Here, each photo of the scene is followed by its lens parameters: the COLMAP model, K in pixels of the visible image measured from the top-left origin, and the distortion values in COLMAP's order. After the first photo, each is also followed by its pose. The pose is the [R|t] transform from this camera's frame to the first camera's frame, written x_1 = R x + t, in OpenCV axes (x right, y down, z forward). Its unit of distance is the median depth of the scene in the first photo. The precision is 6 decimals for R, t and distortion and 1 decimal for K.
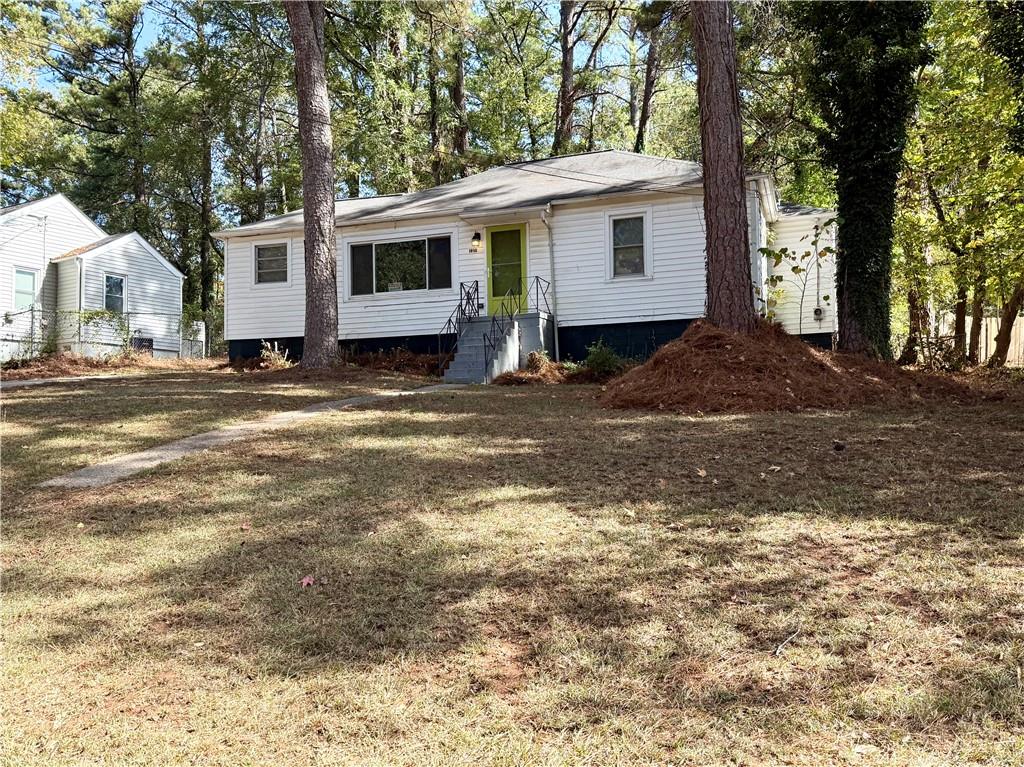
lens RADIAL K [[868.8, 0, 511.6], [0, 868.8, 381.1], [0, 0, 1]] dist [0.012363, 0.006962]
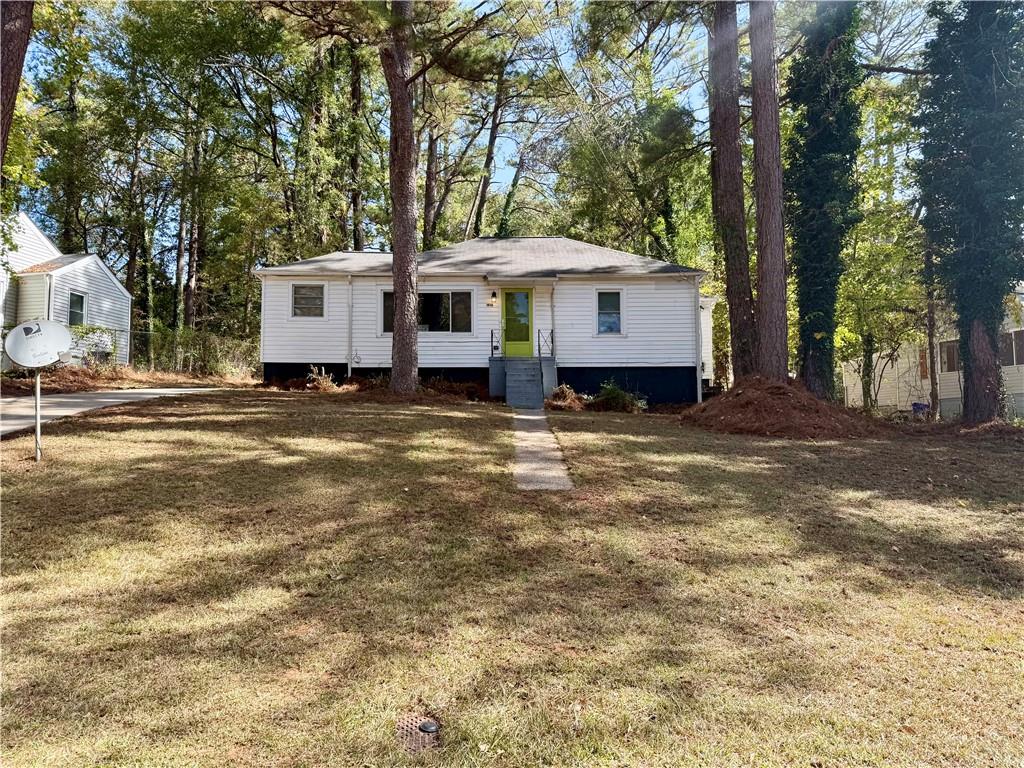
lens RADIAL K [[700.6, 0, 511.3], [0, 700.6, 386.0], [0, 0, 1]] dist [-0.009987, -0.004054]
pose [[0.935565, 0.036826, 0.351230, -0.375339], [-0.032160, 0.999300, -0.019113, -0.008793], [-0.351688, 0.006586, 0.936094, -0.000640]]
